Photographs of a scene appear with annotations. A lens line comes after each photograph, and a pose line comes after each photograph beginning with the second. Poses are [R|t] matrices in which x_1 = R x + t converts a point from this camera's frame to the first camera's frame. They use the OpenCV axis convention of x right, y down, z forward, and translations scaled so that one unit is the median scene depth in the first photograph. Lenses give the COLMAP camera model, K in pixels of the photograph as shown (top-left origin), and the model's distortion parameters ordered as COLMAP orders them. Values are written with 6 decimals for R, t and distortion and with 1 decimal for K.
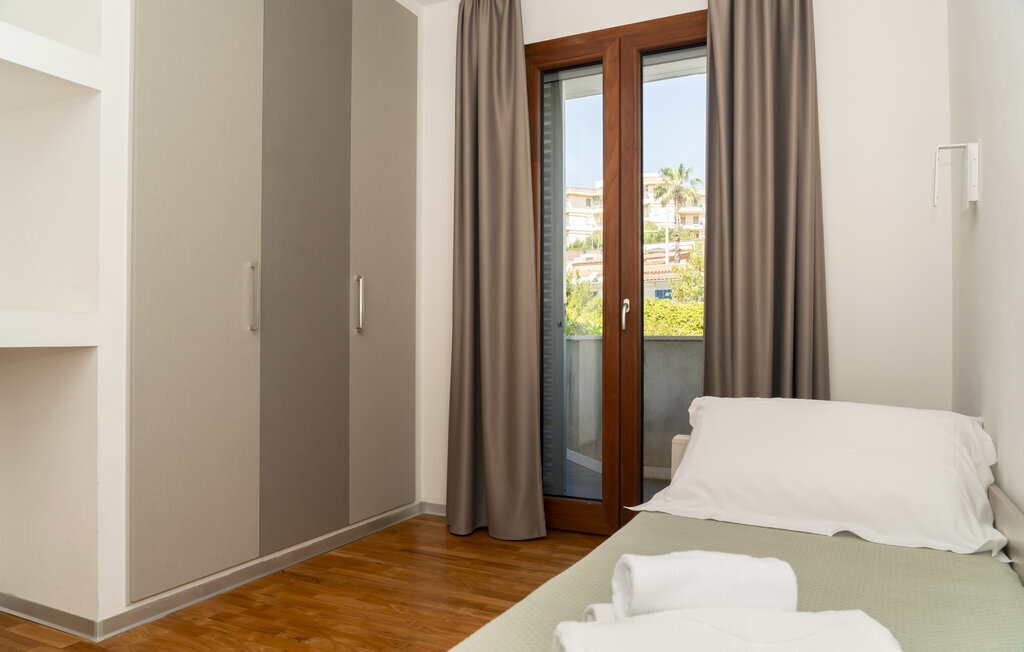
lens RADIAL K [[711.5, 0, 512.0], [0, 711.5, 326.0], [0, 0, 1]] dist [-0.003057, -0.004161]
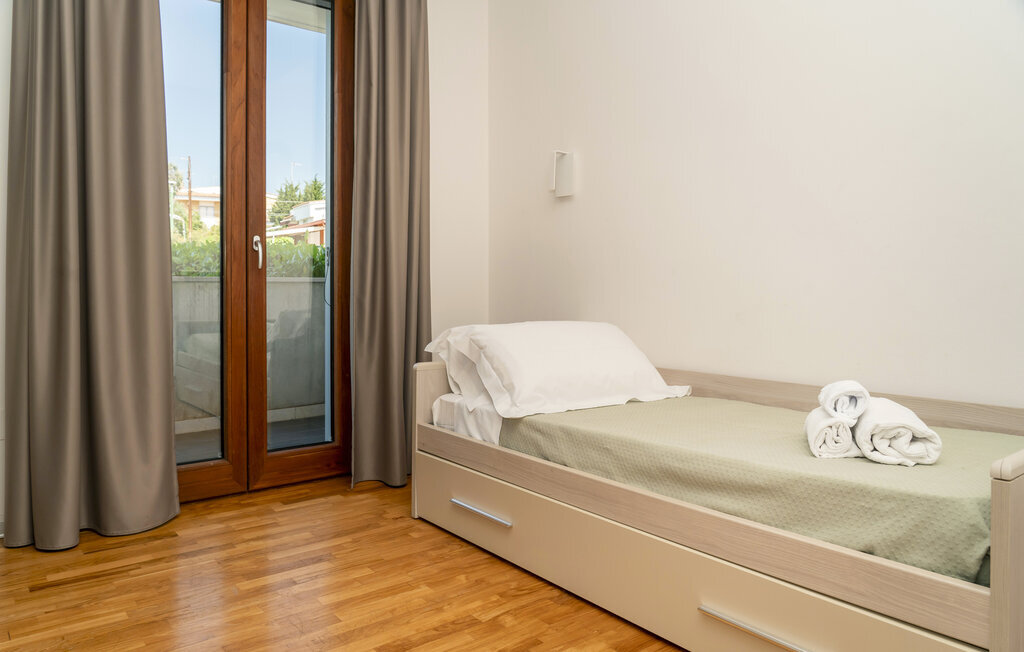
lens RADIAL K [[725.9, 0, 494.7], [0, 725.9, 279.7], [0, 0, 1]] dist [0.005089, 0.002008]
pose [[0.441228, 0.001825, 0.897393, -0.556417], [-0.010756, 0.999937, 0.003255, 0.013218], [-0.897331, -0.011088, 0.441220, 0.292046]]
